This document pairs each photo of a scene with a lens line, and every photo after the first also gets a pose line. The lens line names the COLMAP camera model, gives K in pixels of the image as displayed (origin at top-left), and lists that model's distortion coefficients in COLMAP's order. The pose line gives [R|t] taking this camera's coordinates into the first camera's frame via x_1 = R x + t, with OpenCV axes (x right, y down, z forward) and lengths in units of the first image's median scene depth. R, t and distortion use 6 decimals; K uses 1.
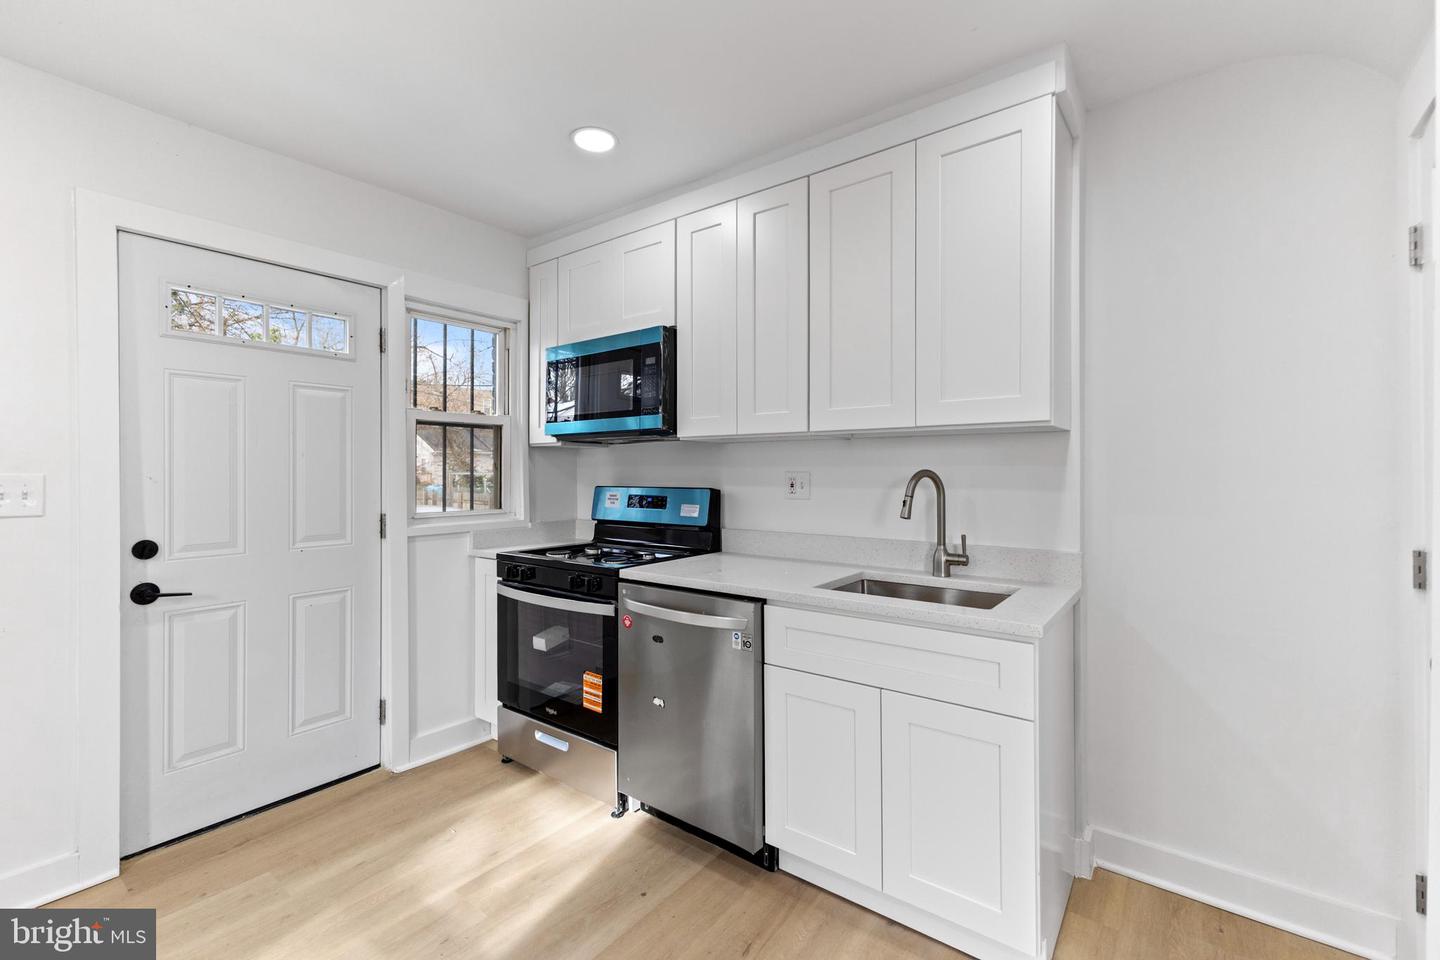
lens RADIAL K [[628.2, 0, 716.1], [0, 628.2, 475.7], [0, 0, 1]] dist [0.009635, -0.000083]
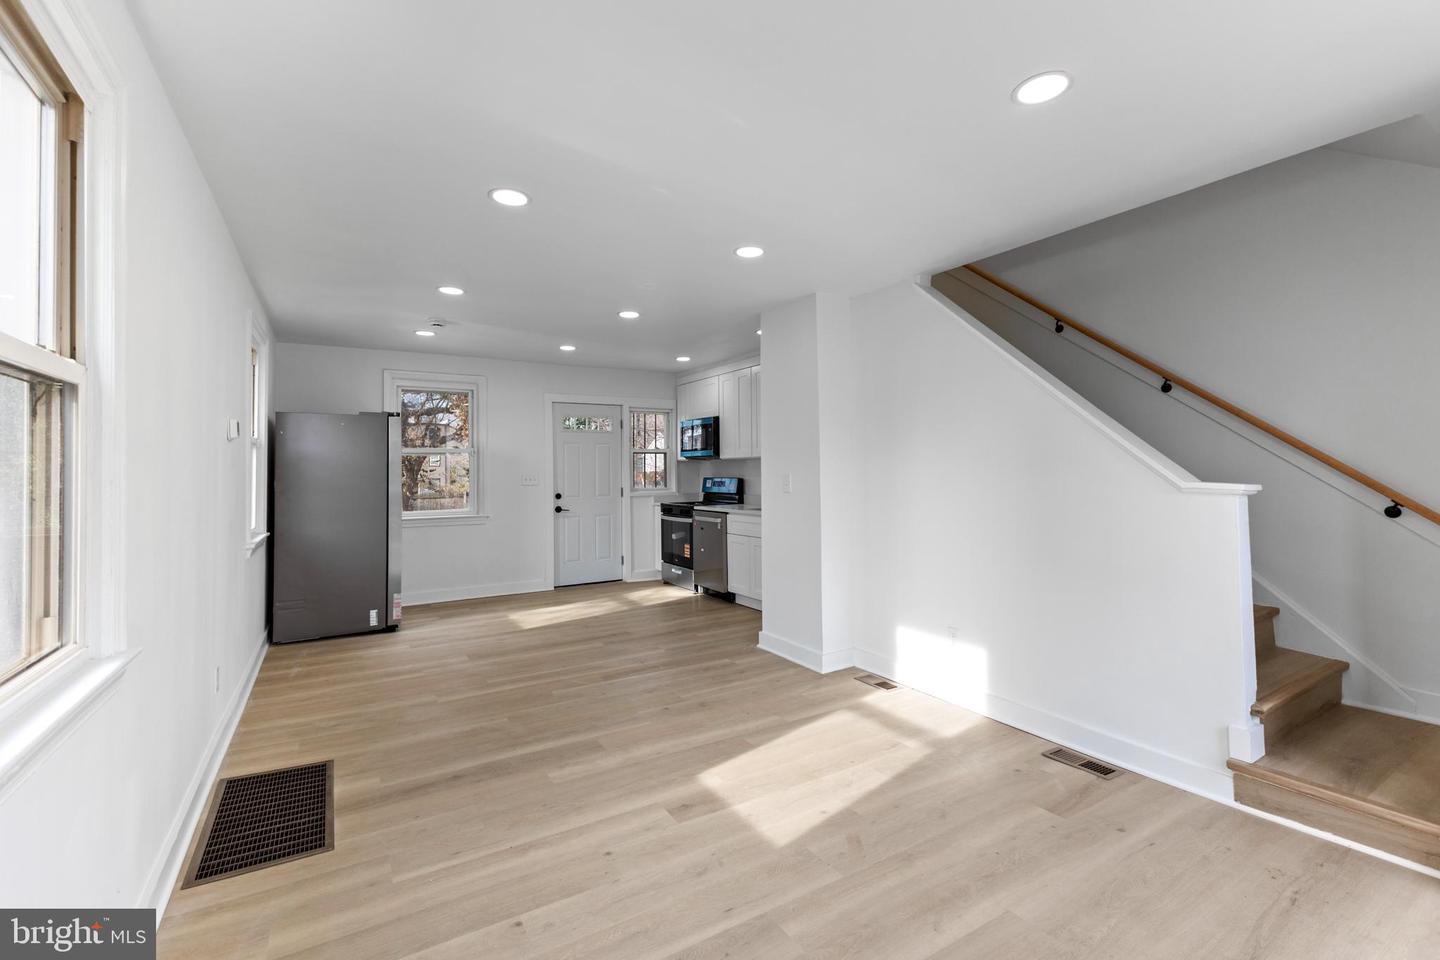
lens RADIAL K [[628.2, 0, 716.1], [0, 628.2, 475.7], [0, 0, 1]] dist [0.009635, -0.000083]
pose [[0.930494, -0.006651, -0.366247, 0.900306], [0.007499, 0.999971, 0.000892, 0.009263], [0.366231, -0.003577, 0.930517, -1.471760]]
